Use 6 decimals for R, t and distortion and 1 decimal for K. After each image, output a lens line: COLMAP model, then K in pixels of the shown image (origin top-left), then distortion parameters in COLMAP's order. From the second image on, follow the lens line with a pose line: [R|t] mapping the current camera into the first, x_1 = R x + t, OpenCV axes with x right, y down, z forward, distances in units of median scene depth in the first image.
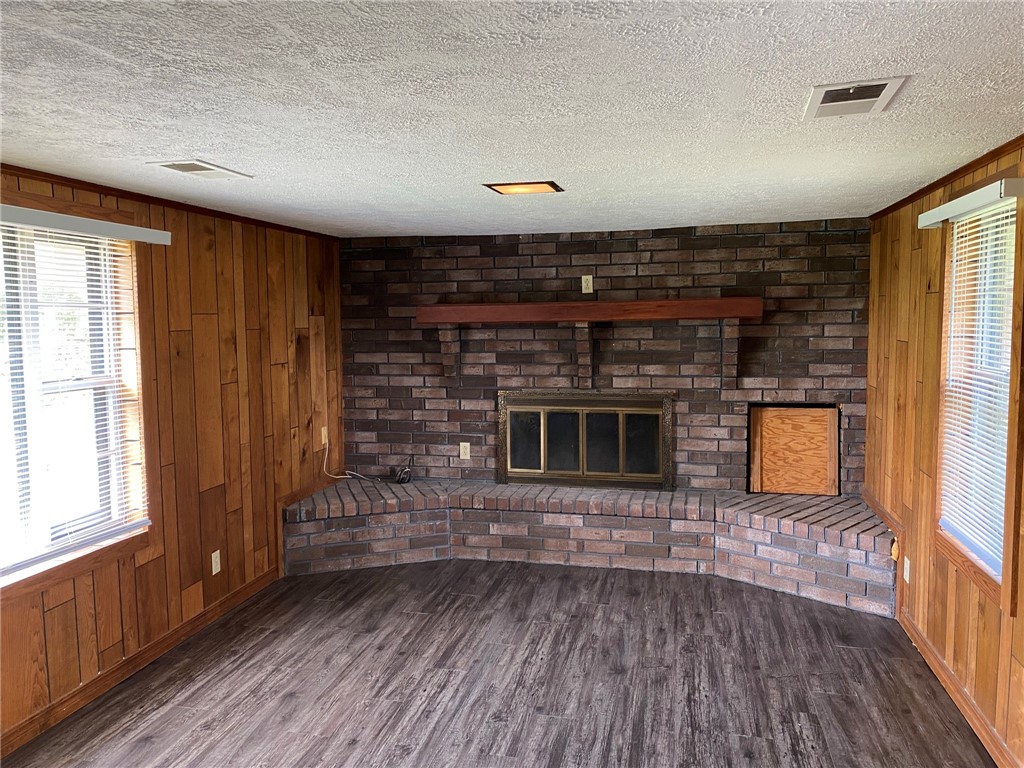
lens RADIAL K [[773.4, 0, 510.2], [0, 773.4, 384.3], [0, 0, 1]] dist [0.031429, -0.052290]
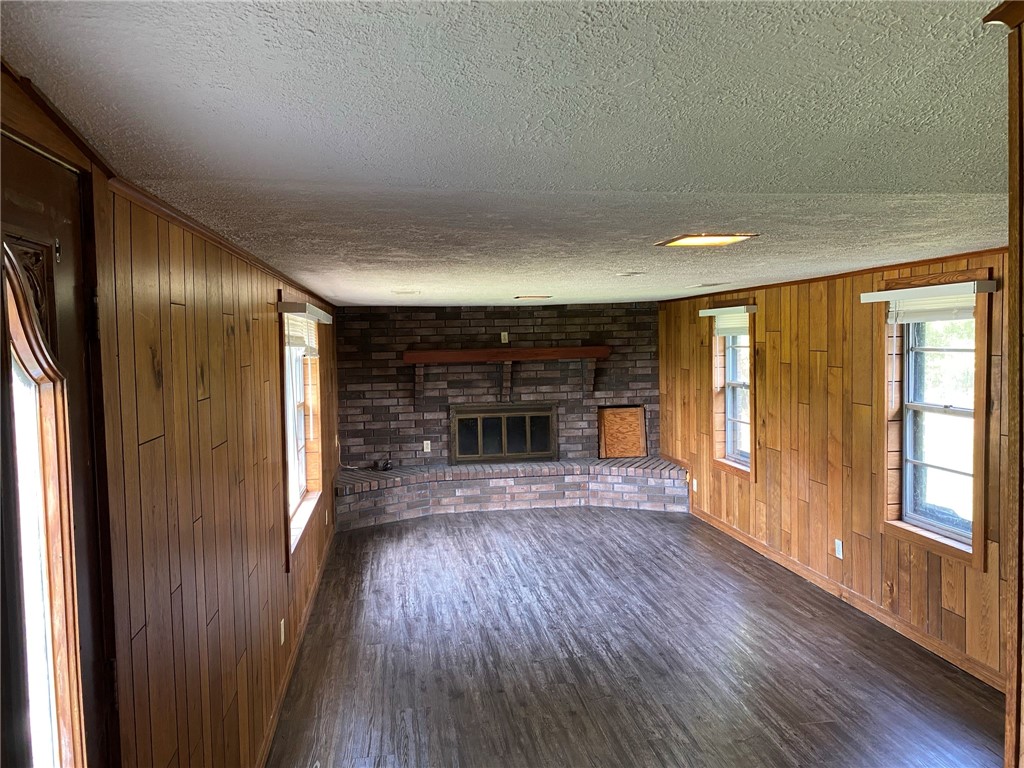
lens RADIAL K [[773.4, 0, 504.4], [0, 773.4, 378.4], [0, 0, 1]] dist [0.031429, -0.052290]
pose [[0.932138, -0.026798, 0.361110, -0.510448], [0.041976, 0.998531, -0.034252, 0.012514], [-0.359662, 0.047086, 0.931894, -0.533185]]
